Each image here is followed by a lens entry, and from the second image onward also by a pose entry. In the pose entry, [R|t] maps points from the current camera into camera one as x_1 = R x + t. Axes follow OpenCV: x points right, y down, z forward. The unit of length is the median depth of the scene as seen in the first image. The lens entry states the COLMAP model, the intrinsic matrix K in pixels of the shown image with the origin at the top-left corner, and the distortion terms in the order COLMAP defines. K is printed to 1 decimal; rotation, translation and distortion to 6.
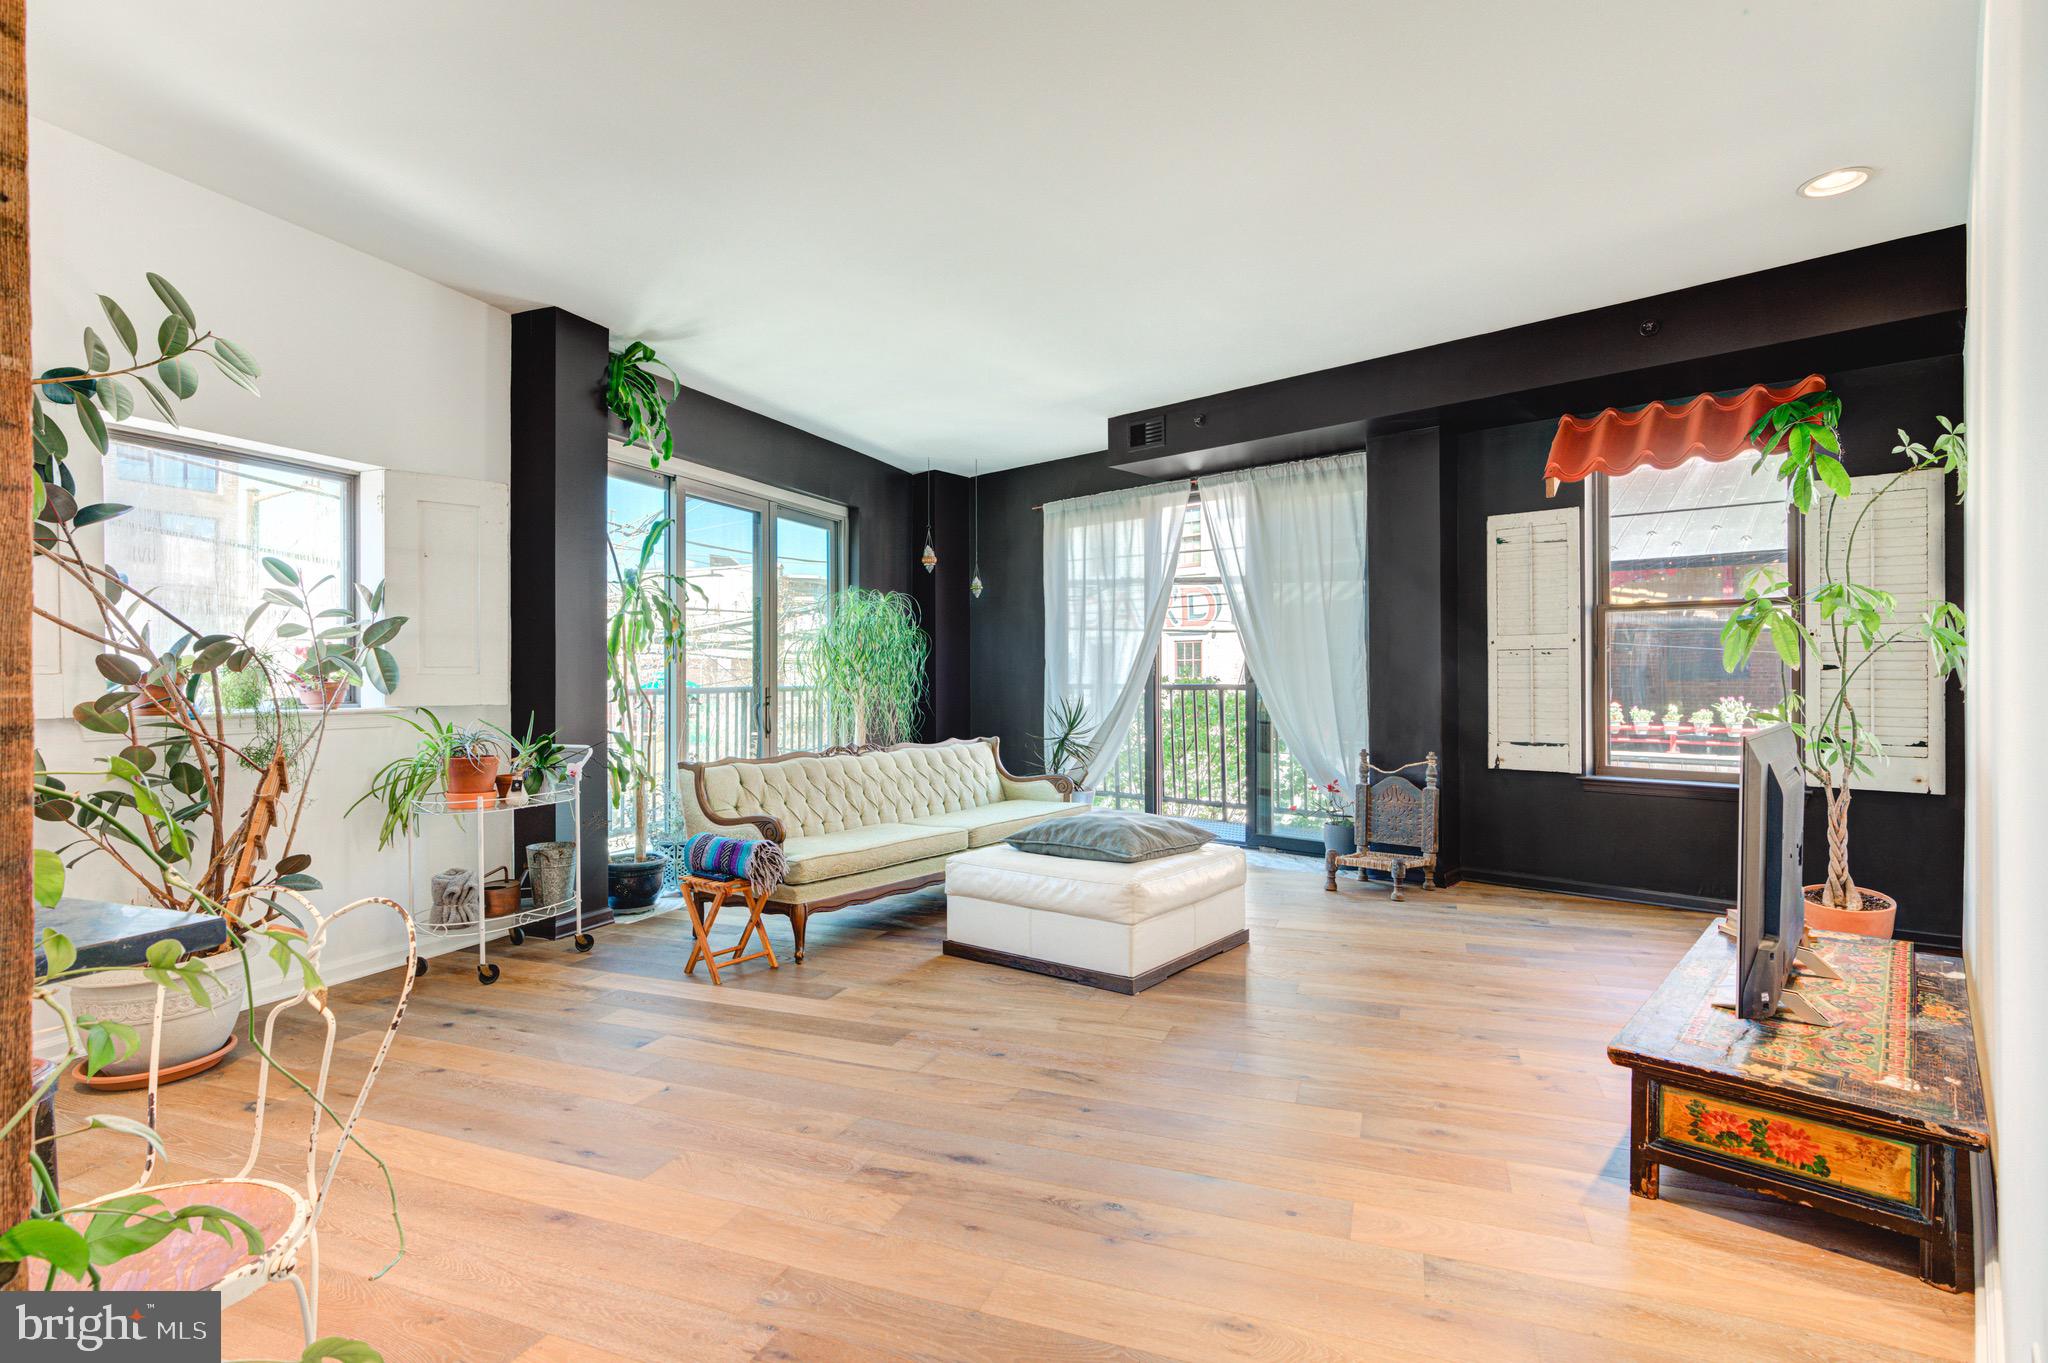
lens RADIAL K [[998.3, 0, 1024.6], [0, 998.3, 685.7], [0, 0, 1]] dist [-0.018956, 0.011193]
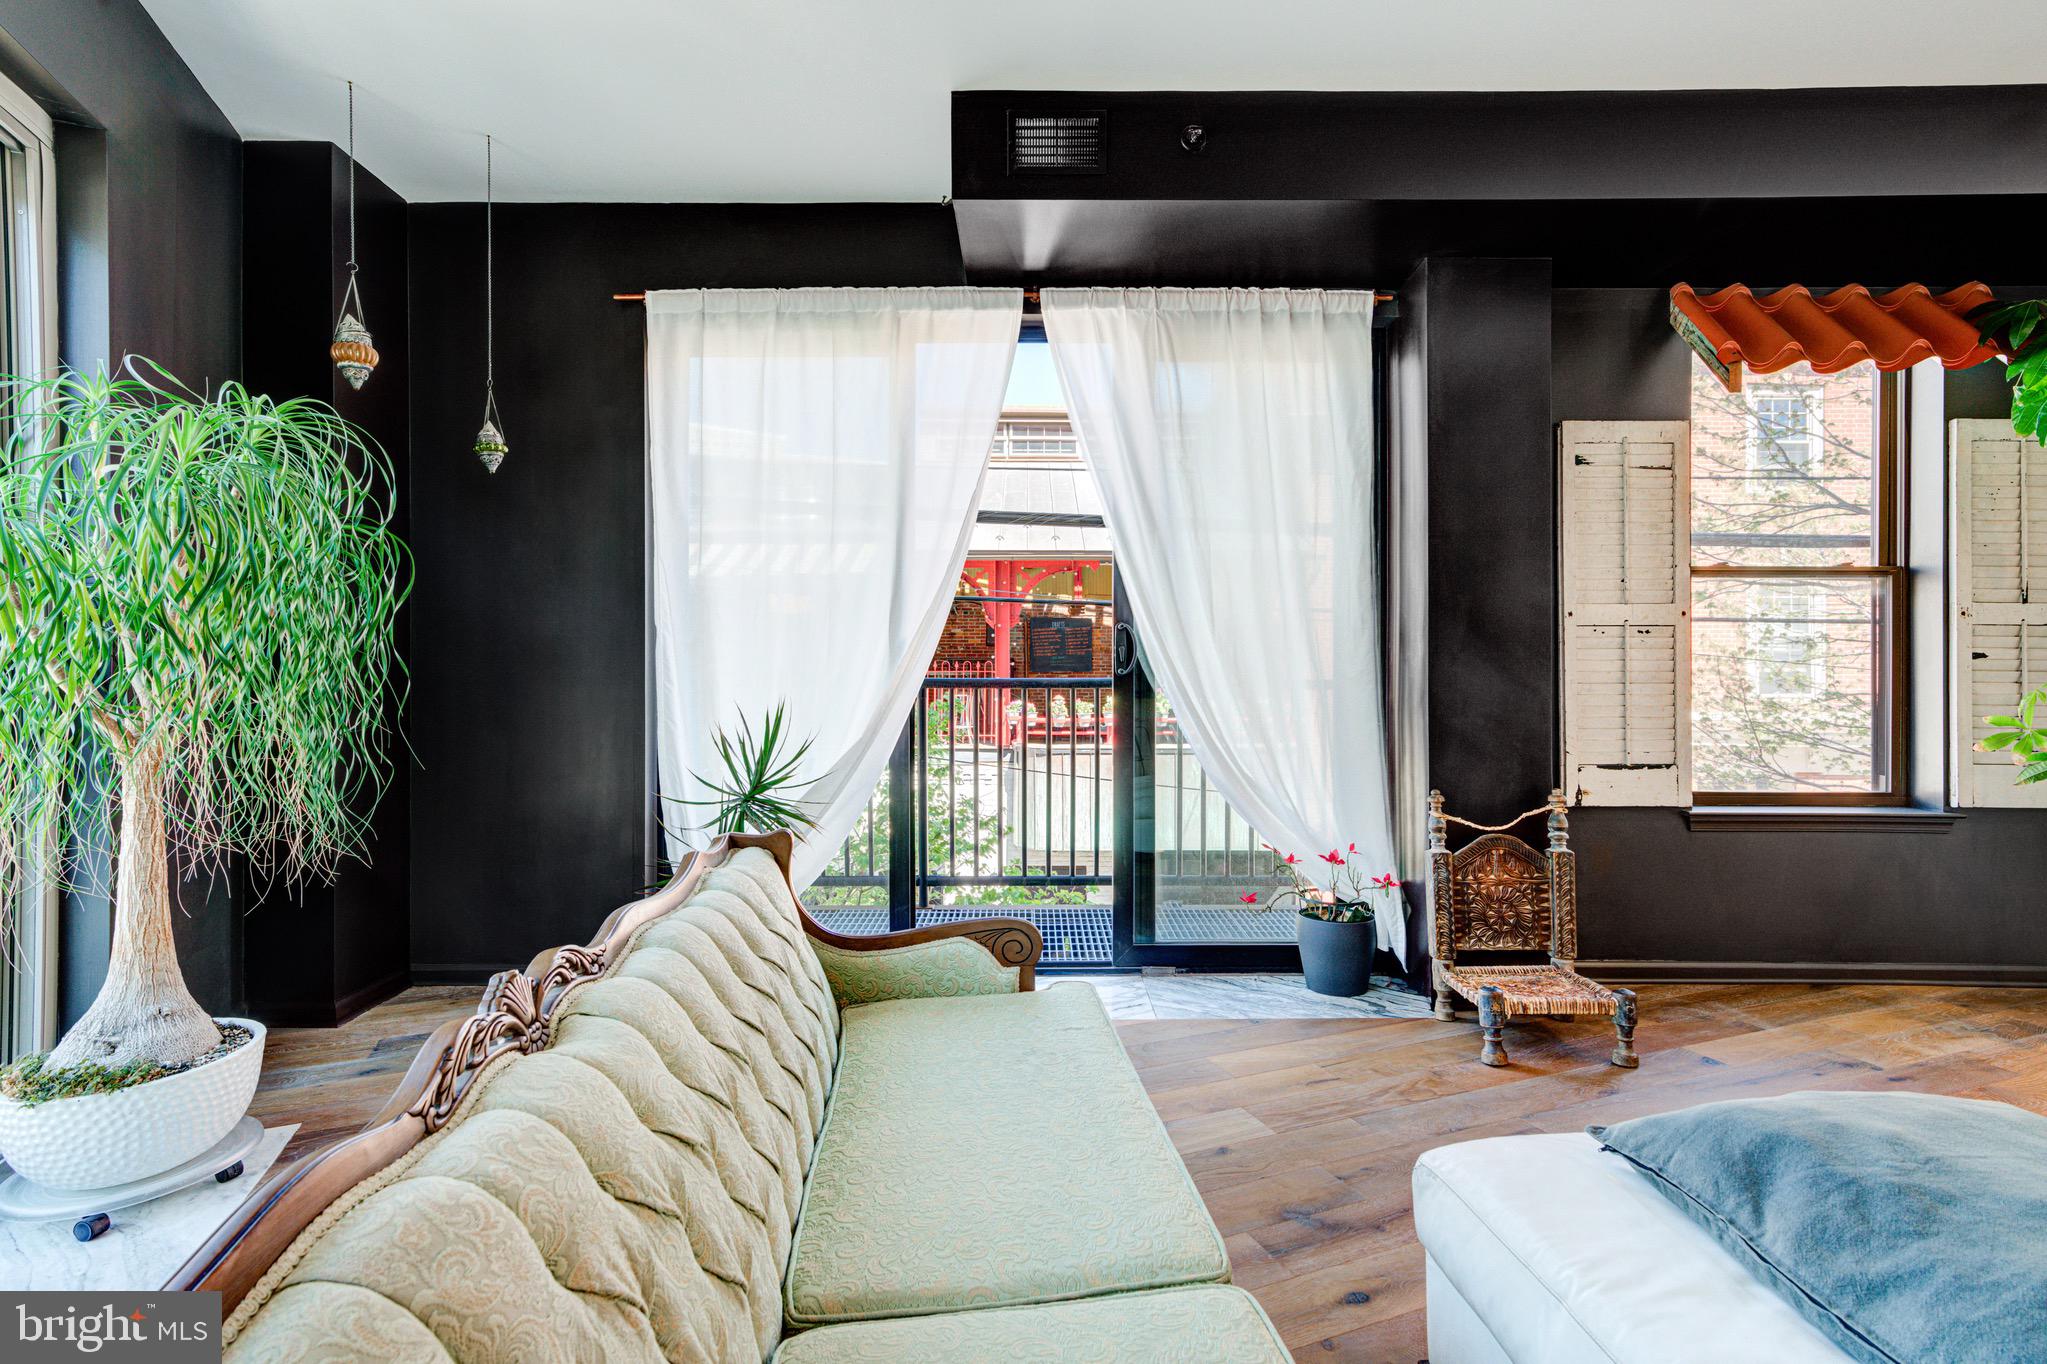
lens RADIAL K [[951.8, 0, 1027.6], [0, 951.8, 691.2], [0, 0, 1]] dist [0.001601, -0.000046]
pose [[0.732795, -0.009257, 0.680387, -0.179636], [0.001451, 0.999926, 0.012041, -0.000226], [-0.680448, -0.007836, 0.732754, 0.636965]]
